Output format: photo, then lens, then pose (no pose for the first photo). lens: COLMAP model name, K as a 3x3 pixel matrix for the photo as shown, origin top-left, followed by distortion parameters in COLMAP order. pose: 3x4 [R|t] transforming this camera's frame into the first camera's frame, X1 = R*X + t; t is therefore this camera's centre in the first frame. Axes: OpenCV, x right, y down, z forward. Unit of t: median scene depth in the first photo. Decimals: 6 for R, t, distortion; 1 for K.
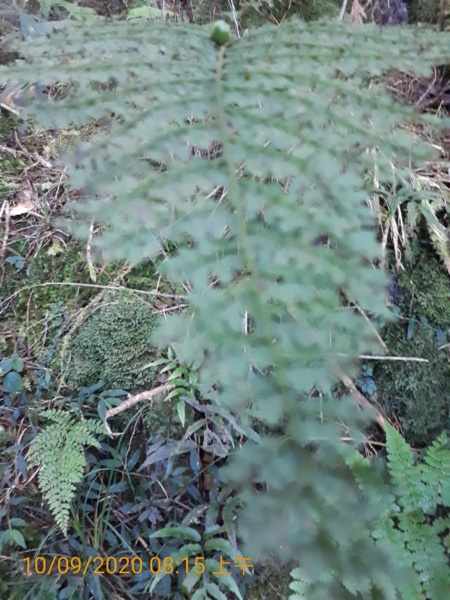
lens RADIAL K [[479.2, 0, 218.0], [0, 479.2, 308.6], [0, 0, 1]] dist [0.042253, -0.053190]
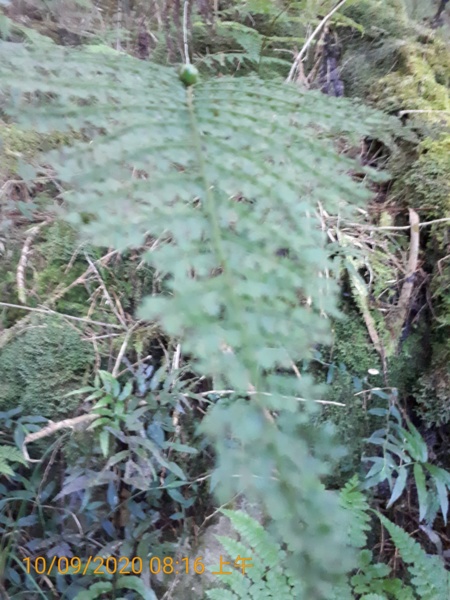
lens RADIAL K [[520.1, 0, 190.8], [0, 520.1, 340.9], [0, 0, 1]] dist [0.060078, -0.113837]
pose [[0.984407, 0.088851, 0.151814, -0.083690], [-0.075403, 0.992885, -0.092160, 0.097980], [-0.158923, 0.079276, 0.984103, -0.087254]]
